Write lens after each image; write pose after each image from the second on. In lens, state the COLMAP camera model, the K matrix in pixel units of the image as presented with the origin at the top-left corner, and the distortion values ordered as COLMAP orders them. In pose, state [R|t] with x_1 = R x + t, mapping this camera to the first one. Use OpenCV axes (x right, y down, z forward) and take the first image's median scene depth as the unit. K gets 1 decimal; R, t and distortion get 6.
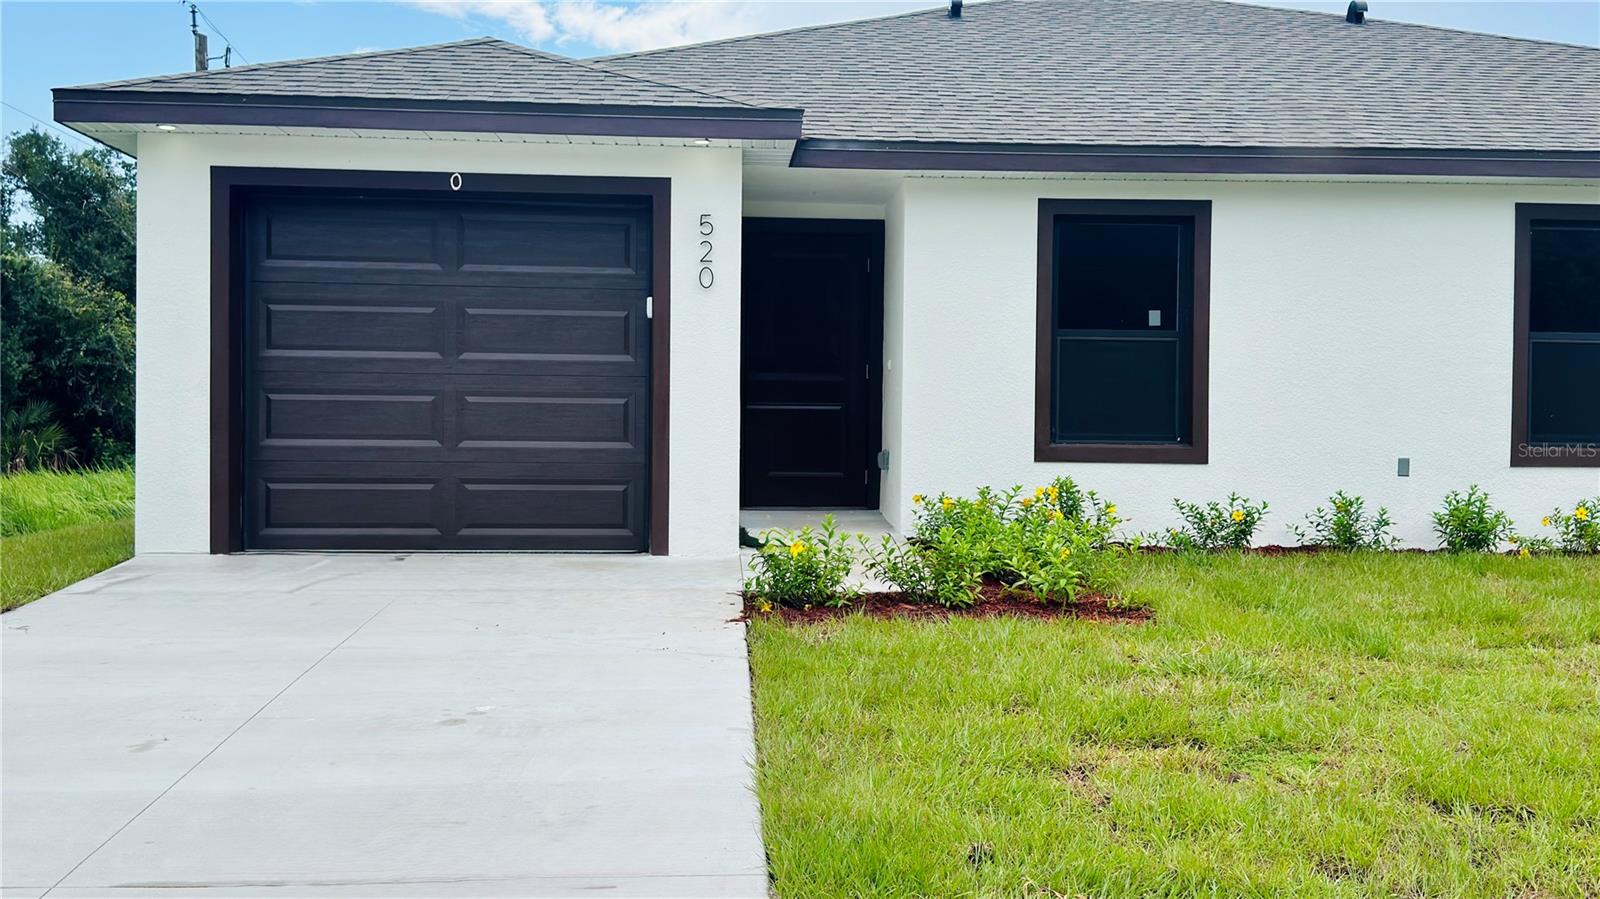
lens RADIAL K [[1534.1, 0, 796.9], [0, 1534.1, 444.6], [0, 0, 1]] dist [0.060806, 0.000000]
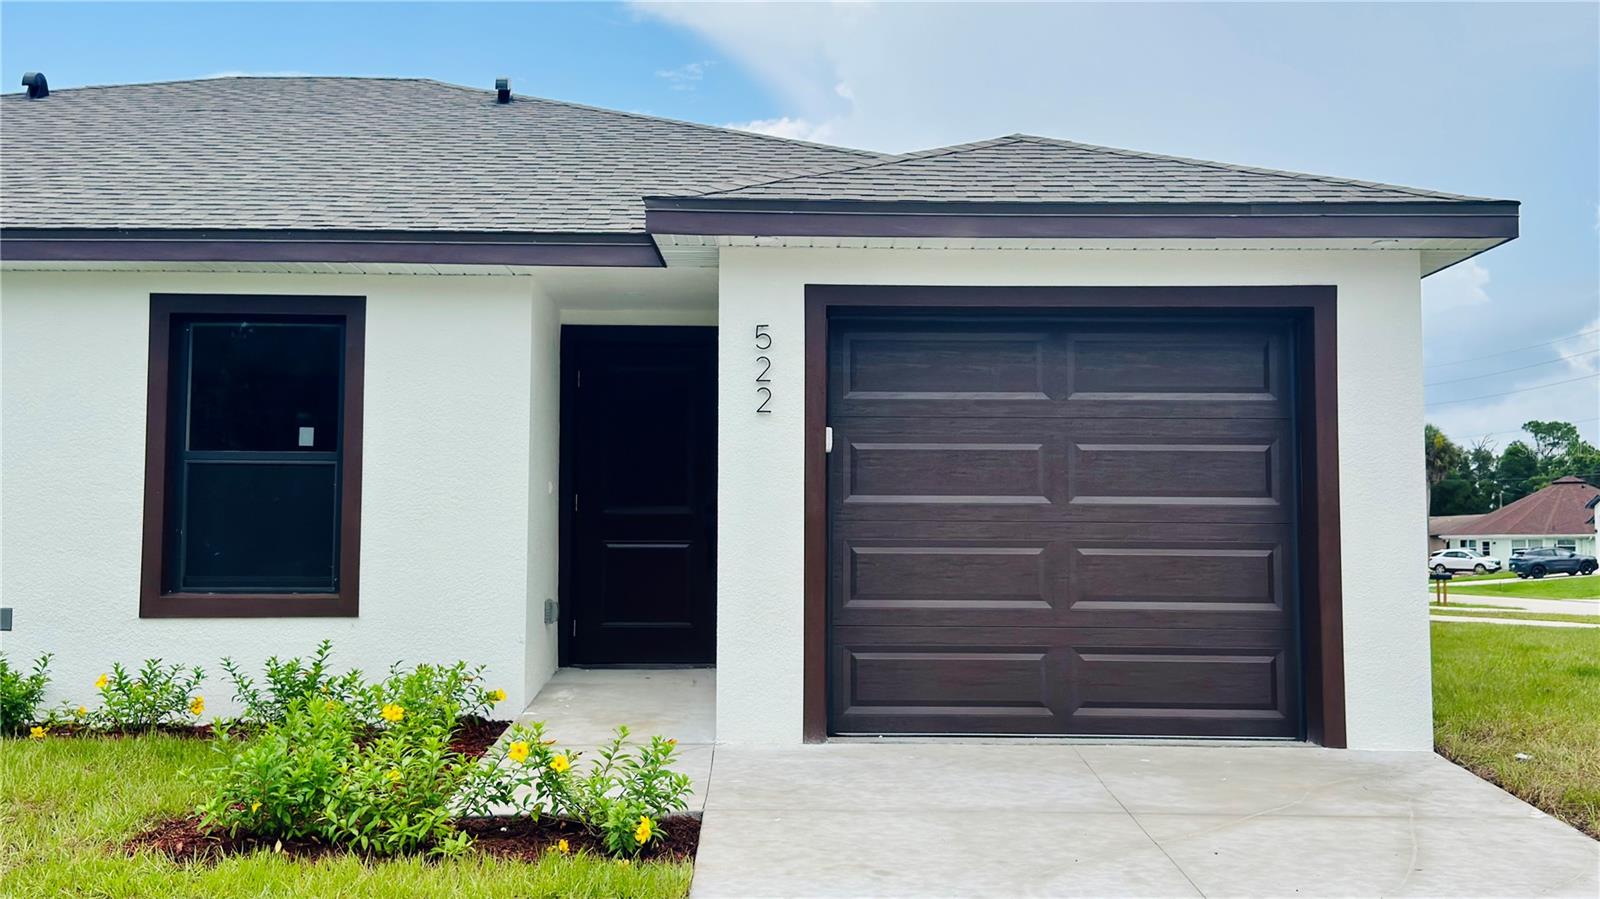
lens RADIAL K [[1534.1, 0, 809.9], [0, 1534.1, 454.3], [0, 0, 1]] dist [0.060806, 0.000000]
pose [[0.999082, -0.004071, -0.042643, 0.848463], [0.001362, 0.997989, -0.063367, -0.018739], [0.042815, 0.063250, 0.997079, 0.210019]]
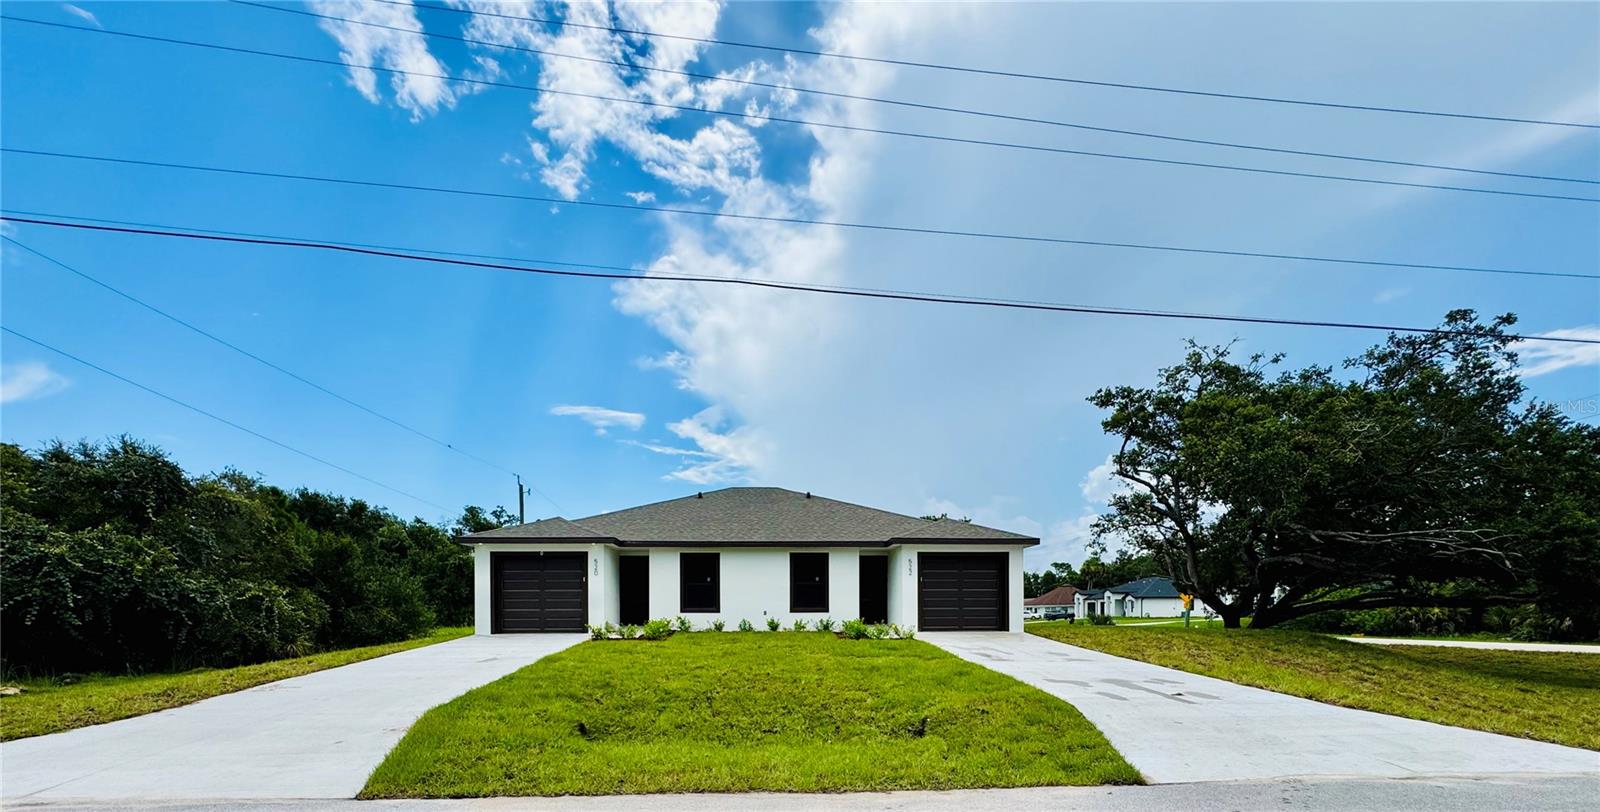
lens RADIAL K [[638.8, 0, 777.1], [0, 638.8, 611.5], [0, 0, 1]] dist [-0.012794, 0.000147]
pose [[0.999751, -0.011184, -0.019297, 0.463710], [0.011002, 0.999894, -0.009507, 0.027693], [0.019401, 0.009293, 0.999769, -0.805640]]
